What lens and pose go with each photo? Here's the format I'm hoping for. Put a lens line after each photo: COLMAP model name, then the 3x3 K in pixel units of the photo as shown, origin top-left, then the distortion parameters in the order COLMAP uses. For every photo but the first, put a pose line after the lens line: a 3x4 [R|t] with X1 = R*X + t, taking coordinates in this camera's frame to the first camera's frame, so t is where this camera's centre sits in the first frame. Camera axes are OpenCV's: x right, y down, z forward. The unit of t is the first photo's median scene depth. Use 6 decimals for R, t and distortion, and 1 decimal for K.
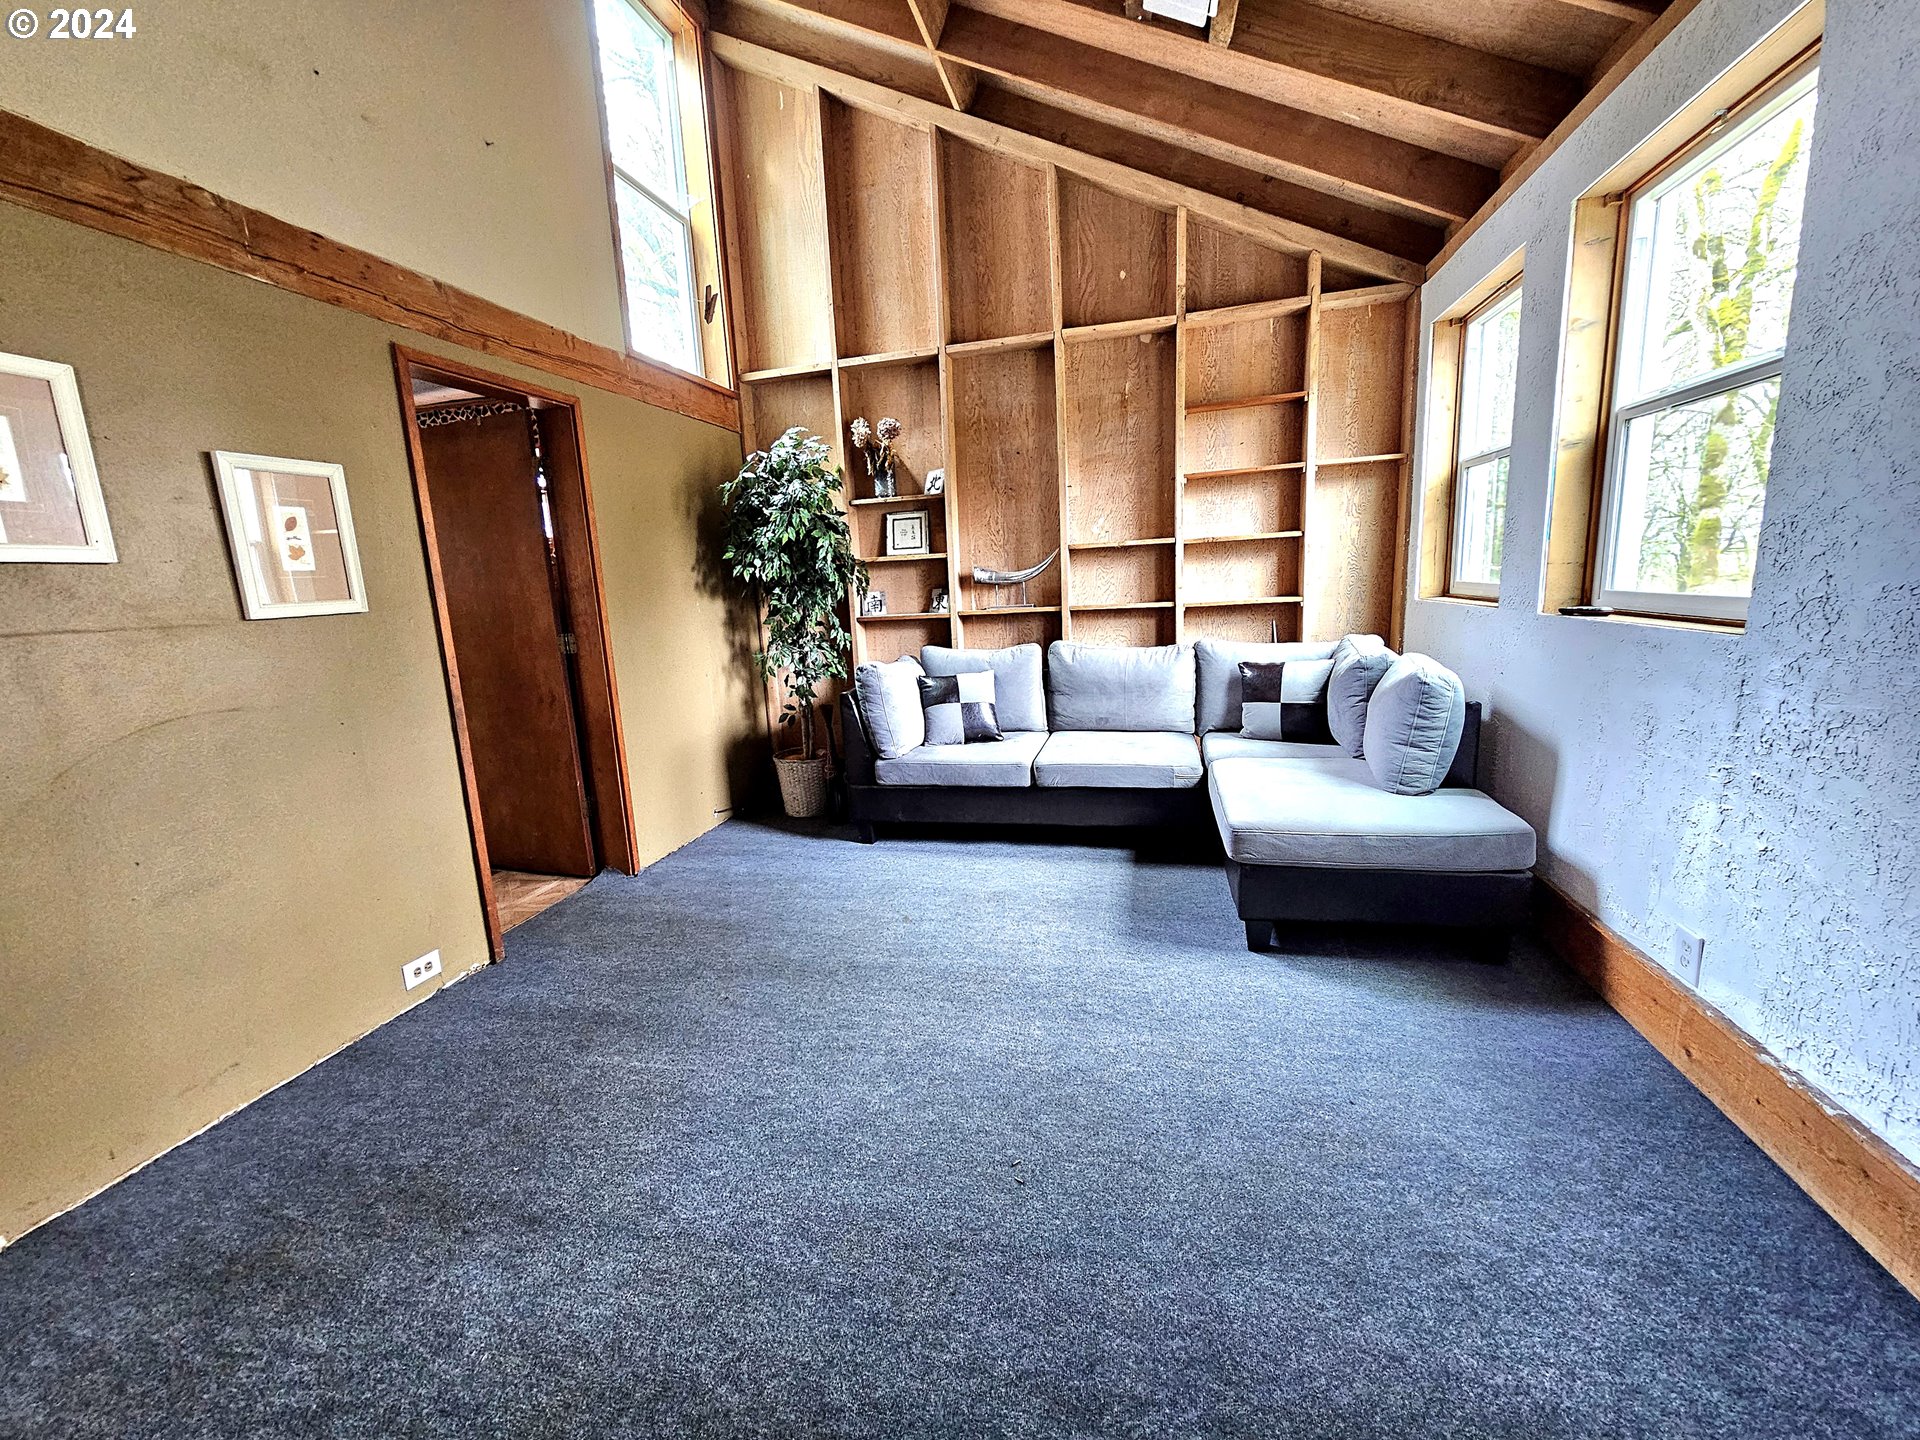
lens RADIAL K [[775.7, 0, 953.9], [0, 775.7, 720.7], [0, 0, 1]] dist [-0.001616, -0.001712]
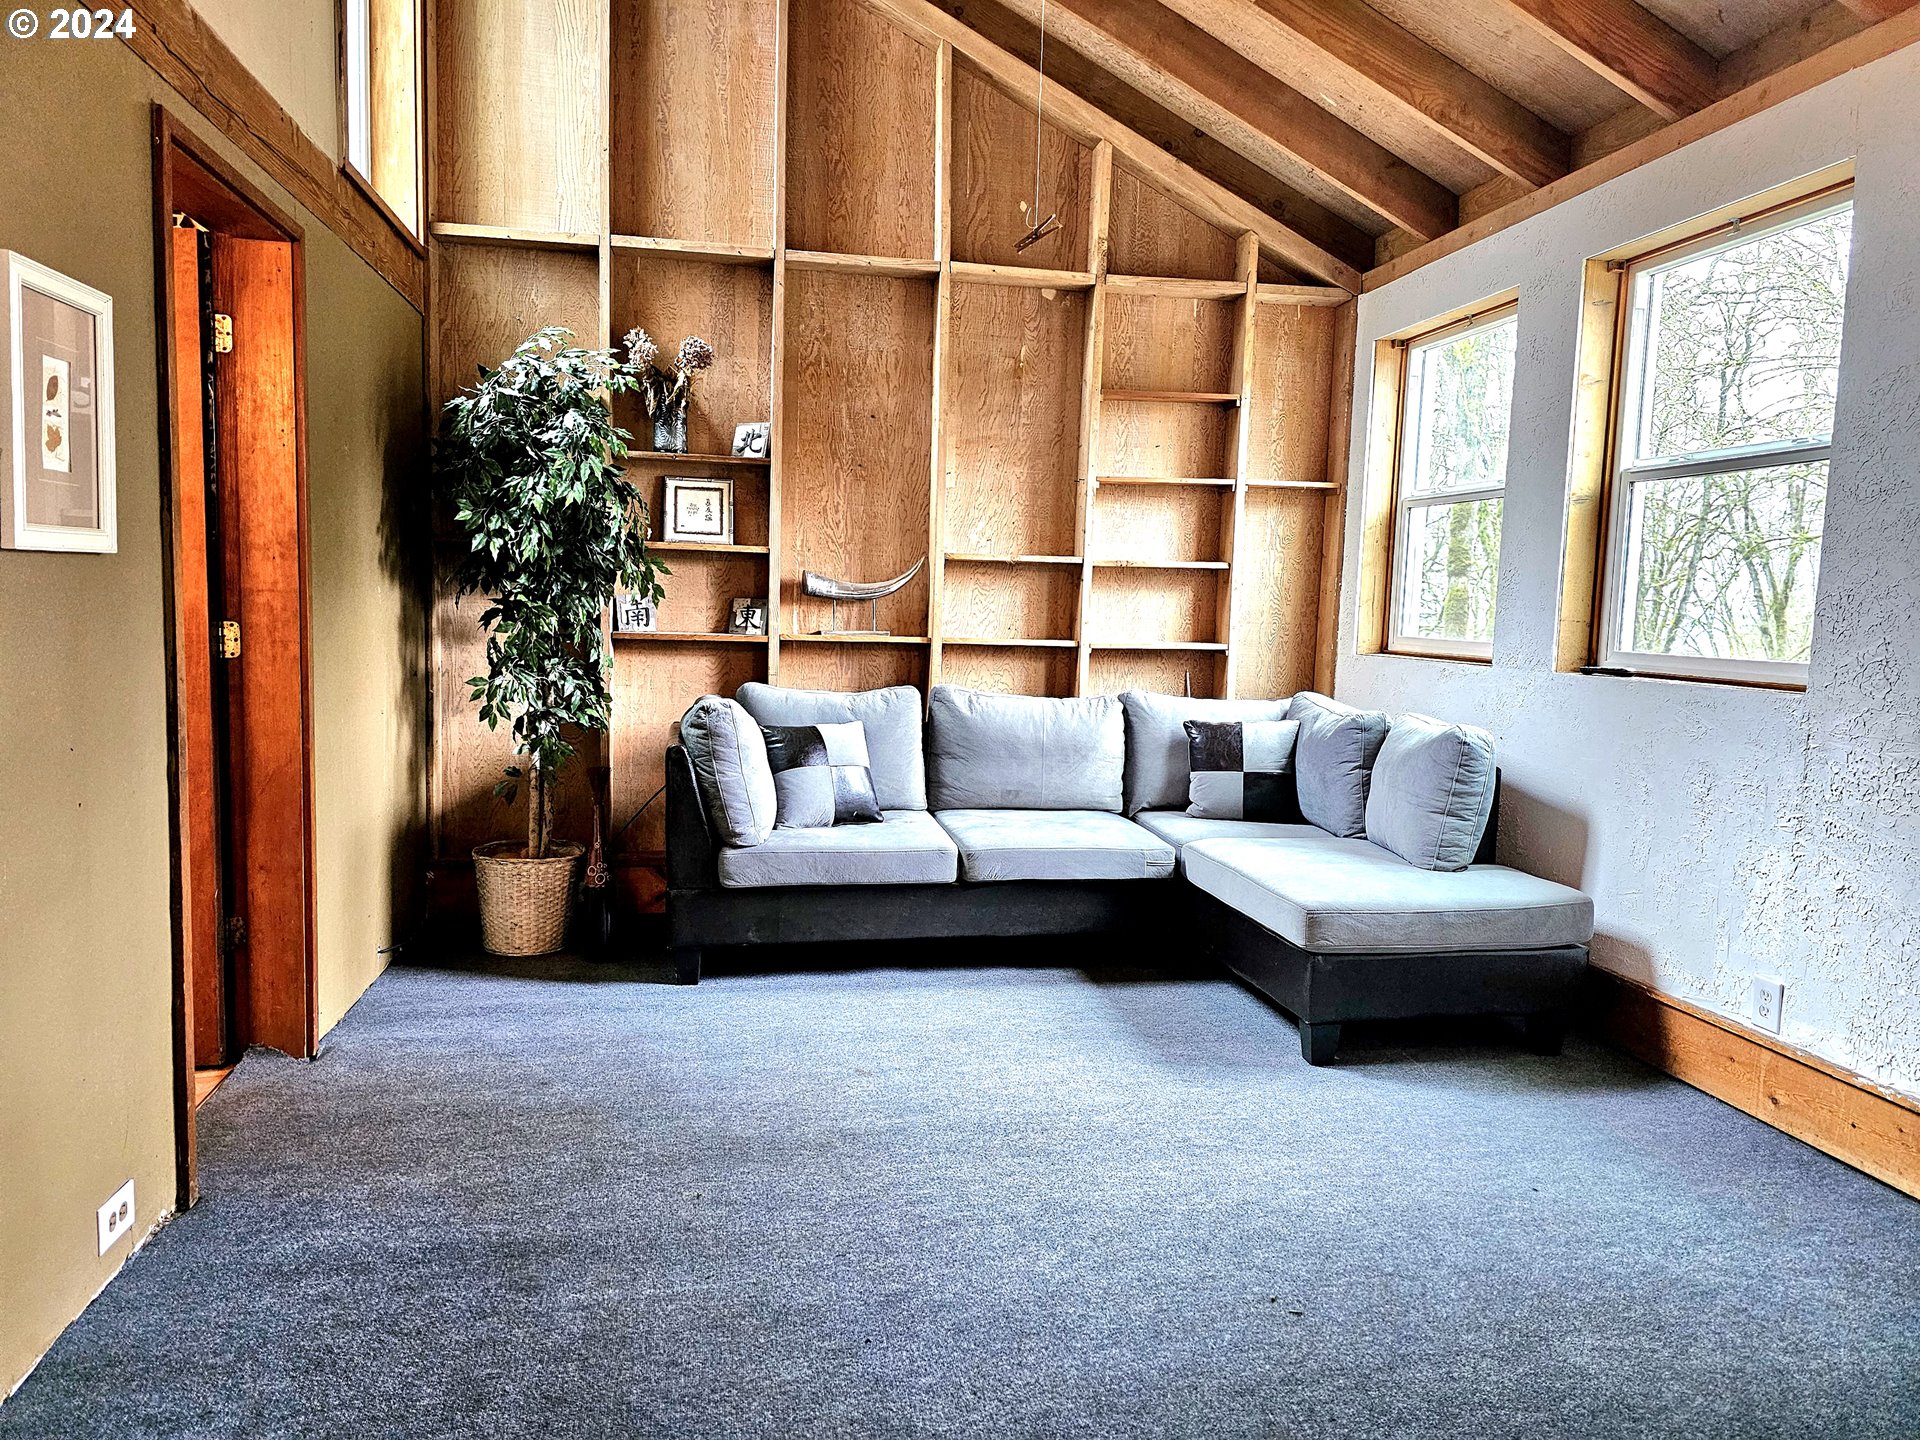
lens RADIAL K [[1266.0, 0, 971.9], [0, 1266.0, 714.5], [0, 0, 1]] dist [0.046097, -0.036507]
pose [[0.904318, 0.040157, 0.424967, -0.408590], [0.001333, 0.995295, -0.096886, 0.046192], [-0.426857, 0.088182, 0.900009, -0.064288]]
